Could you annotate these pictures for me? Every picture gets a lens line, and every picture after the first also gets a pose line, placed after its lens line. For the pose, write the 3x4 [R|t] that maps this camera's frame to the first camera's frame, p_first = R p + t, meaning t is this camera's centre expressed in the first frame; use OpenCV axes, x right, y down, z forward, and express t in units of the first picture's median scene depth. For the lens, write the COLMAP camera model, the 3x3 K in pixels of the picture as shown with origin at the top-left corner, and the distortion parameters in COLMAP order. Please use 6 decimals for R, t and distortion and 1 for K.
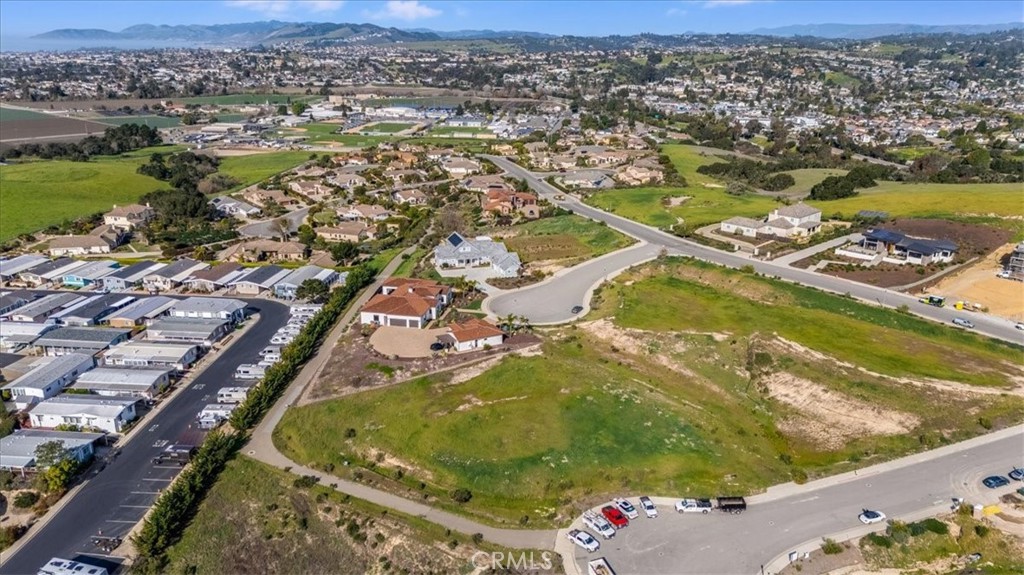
lens RADIAL K [[755.0, 0, 508.5], [0, 755.0, 286.5], [0, 0, 1]] dist [0.075768, -0.073543]
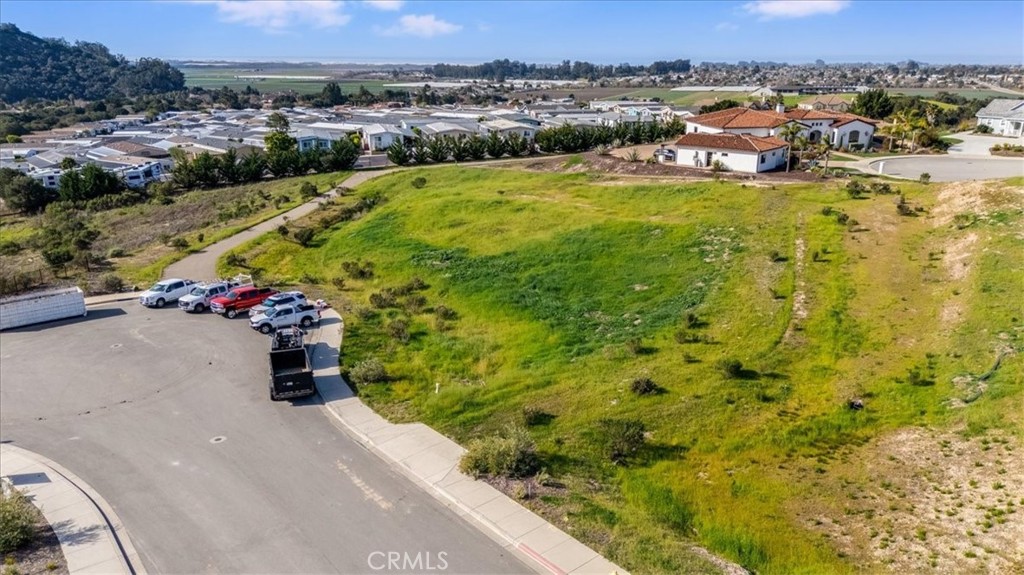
lens RADIAL K [[755.0, 0, 513.7], [0, 755.0, 272.2], [0, 0, 1]] dist [0.075768, -0.073543]
pose [[0.348131, 0.250109, -0.903466, 0.353187], [-0.288685, 0.945520, 0.150512, 0.090601], [0.891889, 0.208419, 0.401367, 0.530144]]
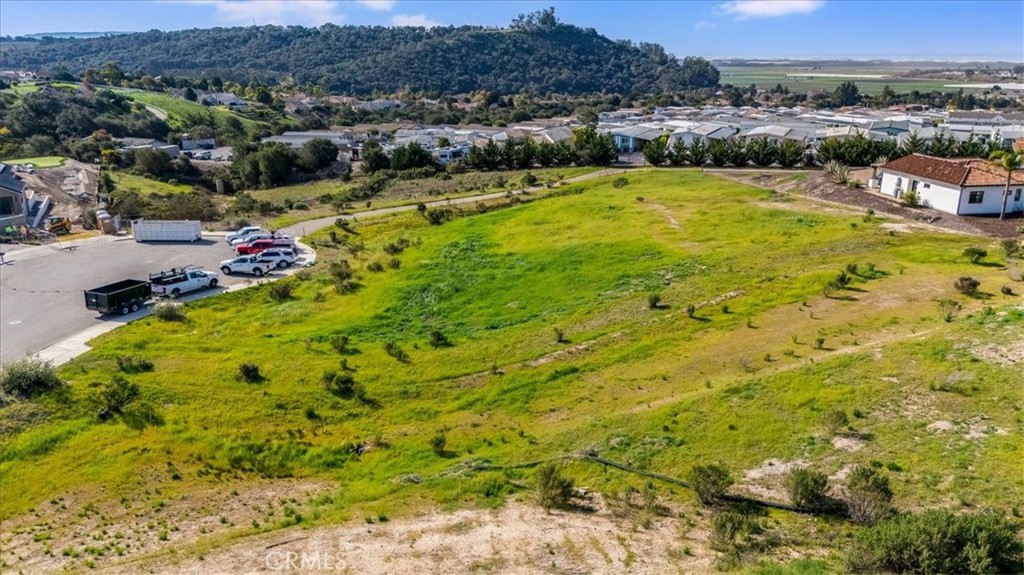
lens RADIAL K [[755.0, 0, 509.9], [0, 755.0, 281.4], [0, 0, 1]] dist [0.075768, -0.073543]
pose [[-0.331265, 0.264062, -0.905834, 0.350247], [-0.298323, 0.881478, 0.366059, 0.025224], [0.895135, 0.391494, -0.213227, 0.730391]]
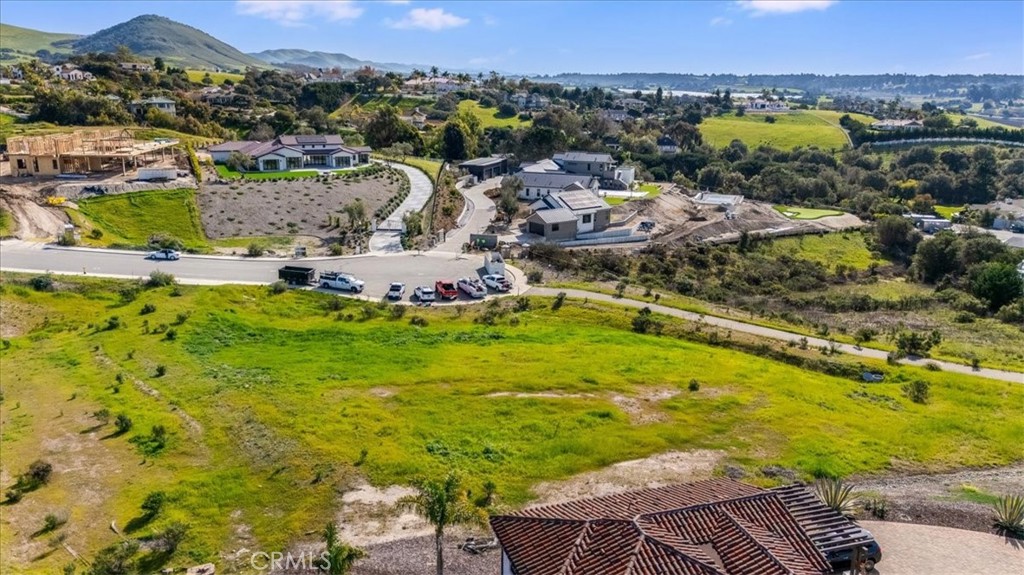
lens RADIAL K [[755.0, 0, 512.9], [0, 755.0, 292.2], [0, 0, 1]] dist [0.075768, -0.073543]
pose [[-0.985872, -0.064025, 0.154782, -0.029211], [0.032434, 0.833608, 0.551404, -0.071469], [-0.164331, 0.548634, -0.819754, 0.912257]]
